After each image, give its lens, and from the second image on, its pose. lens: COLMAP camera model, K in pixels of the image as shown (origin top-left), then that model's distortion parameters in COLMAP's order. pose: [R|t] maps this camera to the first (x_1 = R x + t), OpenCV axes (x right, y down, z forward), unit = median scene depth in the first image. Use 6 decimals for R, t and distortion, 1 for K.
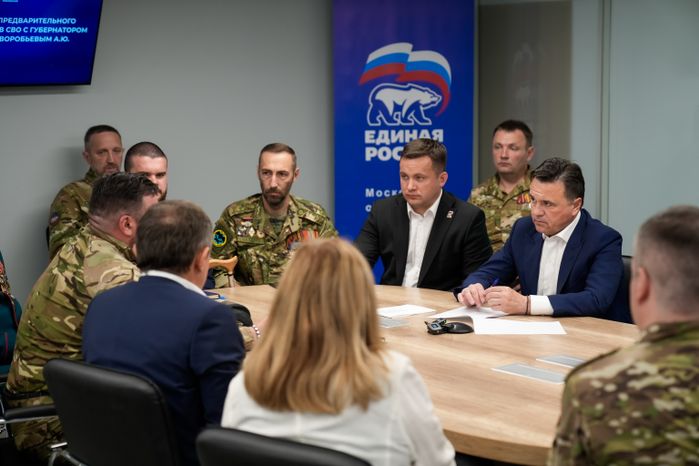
lens RADIAL K [[1410.4, 0, 349.5], [0, 1410.4, 233.0], [0, 0, 1]] dist [0.036051, 0.105090]
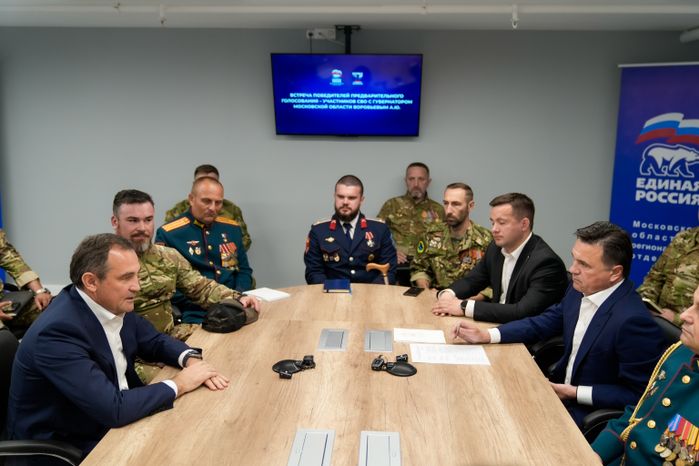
lens RADIAL K [[631.9, 0, 349.5], [0, 631.9, 233.0], [0, 0, 1]] dist [-0.007542, -0.009440]
pose [[0.738212, 0.133595, -0.661207, 0.213999], [-0.100655, 0.991035, 0.087857, -0.045895], [0.667017, 0.001697, 0.745041, 0.368660]]
